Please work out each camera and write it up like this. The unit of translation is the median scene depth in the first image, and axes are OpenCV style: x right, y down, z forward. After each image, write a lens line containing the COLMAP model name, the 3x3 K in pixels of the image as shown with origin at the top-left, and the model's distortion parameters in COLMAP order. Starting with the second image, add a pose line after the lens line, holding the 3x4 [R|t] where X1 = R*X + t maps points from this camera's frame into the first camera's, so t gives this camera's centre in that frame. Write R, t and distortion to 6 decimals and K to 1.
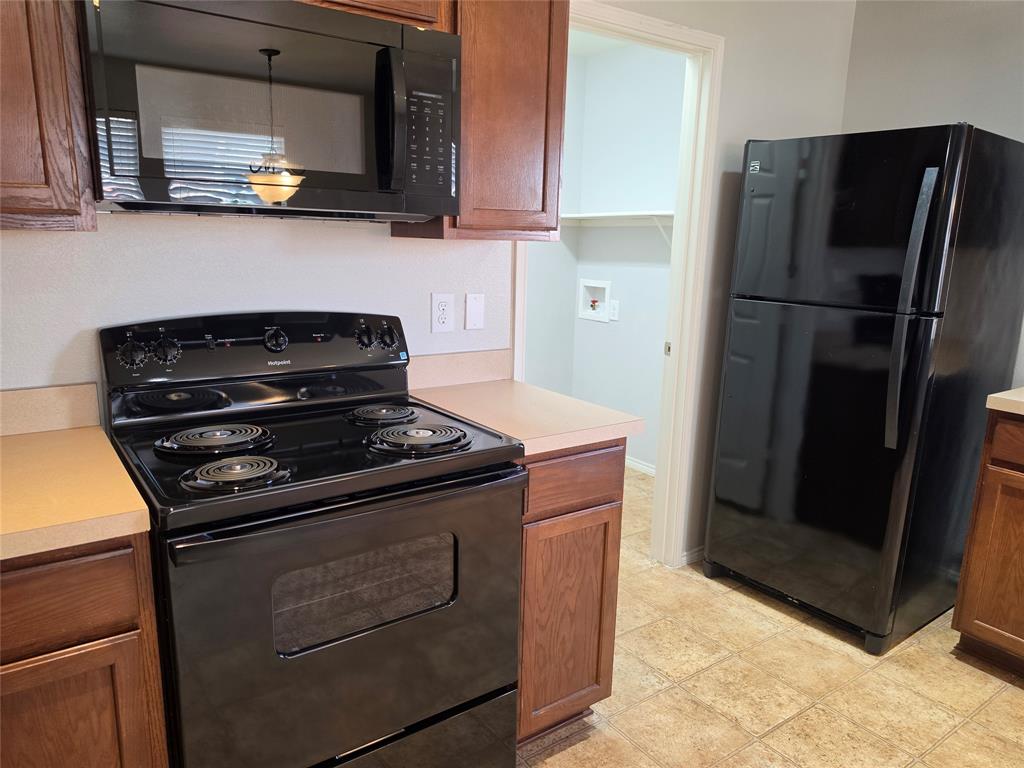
lens RADIAL K [[709.4, 0, 499.8], [0, 709.4, 390.0], [0, 0, 1]] dist [0.048375, -0.069992]
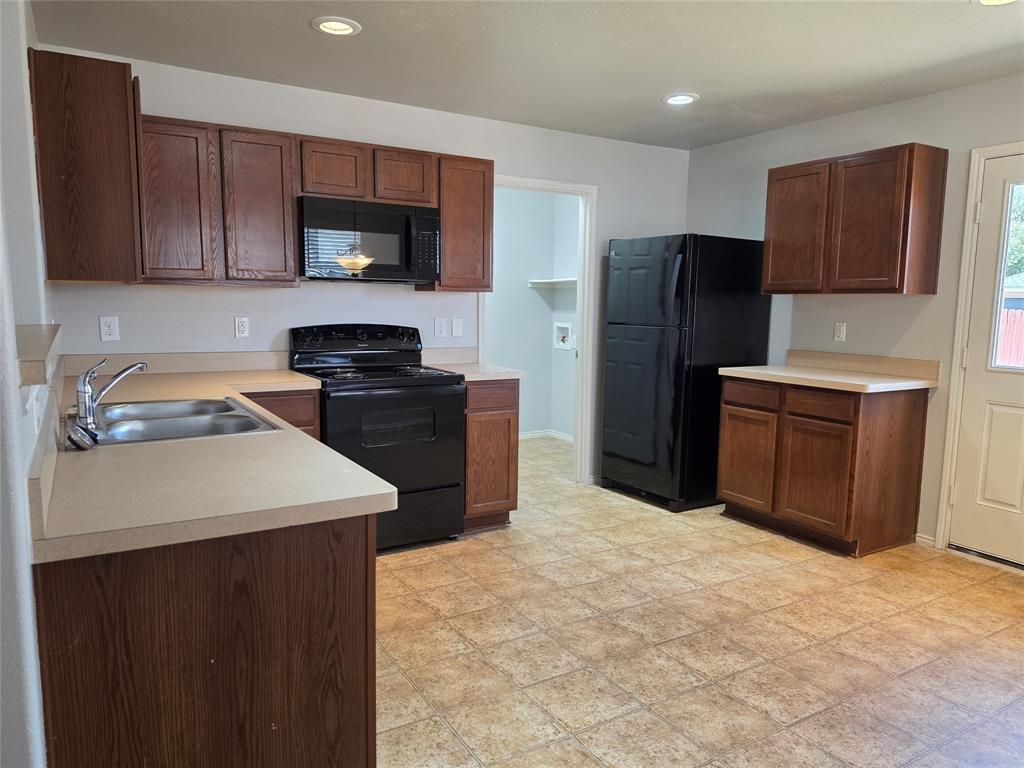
lens RADIAL K [[709.4, 0, 510.2], [0, 709.4, 391.3], [0, 0, 1]] dist [0.048375, -0.069992]
pose [[0.997569, -0.002305, -0.069645, 0.261635], [-0.003895, 0.996047, -0.088745, 0.253913], [0.069575, 0.088800, 0.993617, -0.997462]]
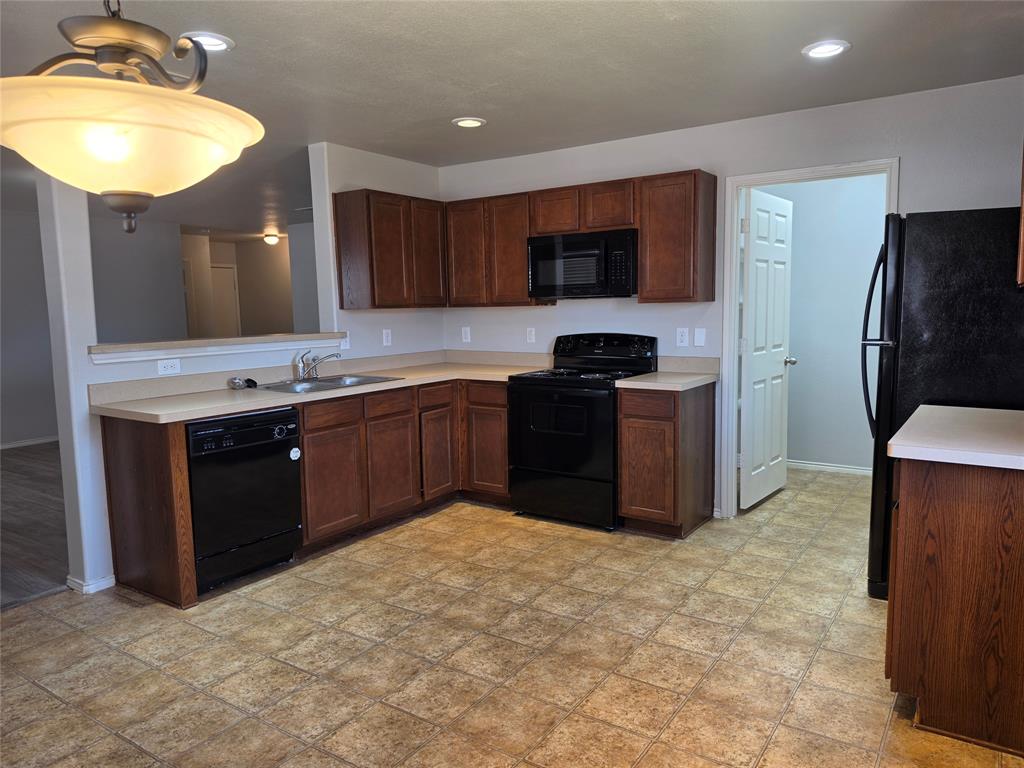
lens RADIAL K [[709.4, 0, 524.5], [0, 709.4, 386.9], [0, 0, 1]] dist [0.048375, -0.069992]
pose [[0.357551, 0.076335, -0.930769, 1.723387], [-0.173520, 0.984729, 0.014103, 0.086526], [0.917632, 0.156465, 0.365336, -0.174448]]
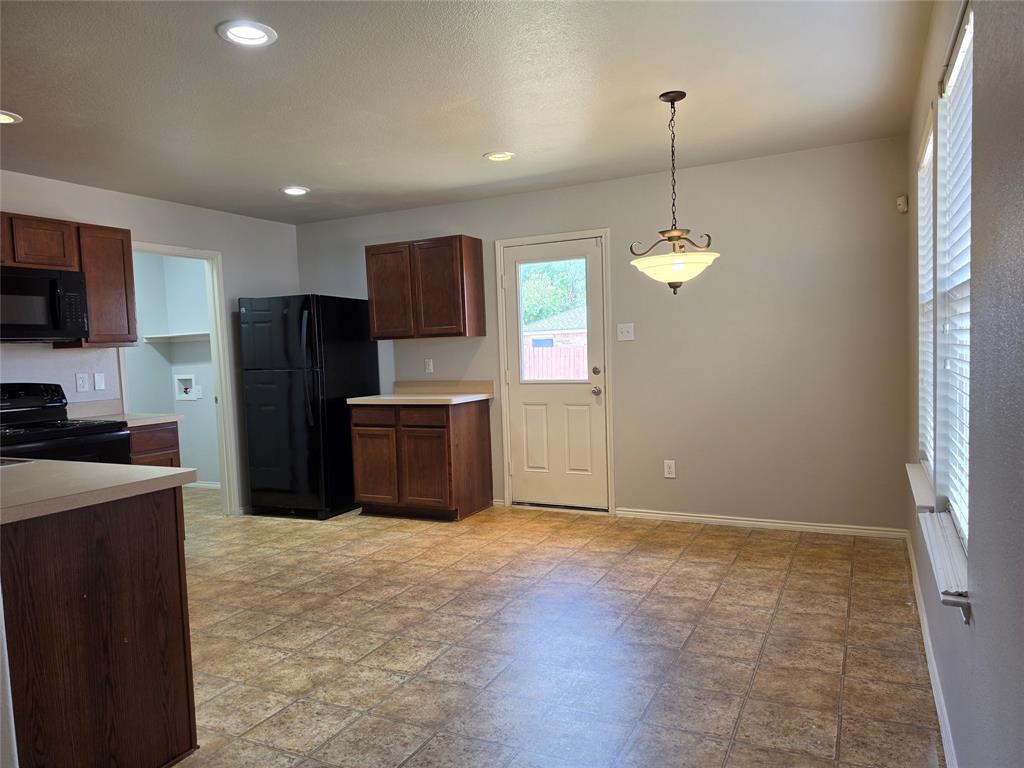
lens RADIAL K [[709.4, 0, 528.4], [0, 709.4, 395.6], [0, 0, 1]] dist [0.048375, -0.069992]
pose [[0.865202, -0.088365, 0.493576, 0.015435], [0.161201, 0.981112, -0.106924, 0.374401], [-0.474805, 0.172075, 0.863105, -1.481034]]
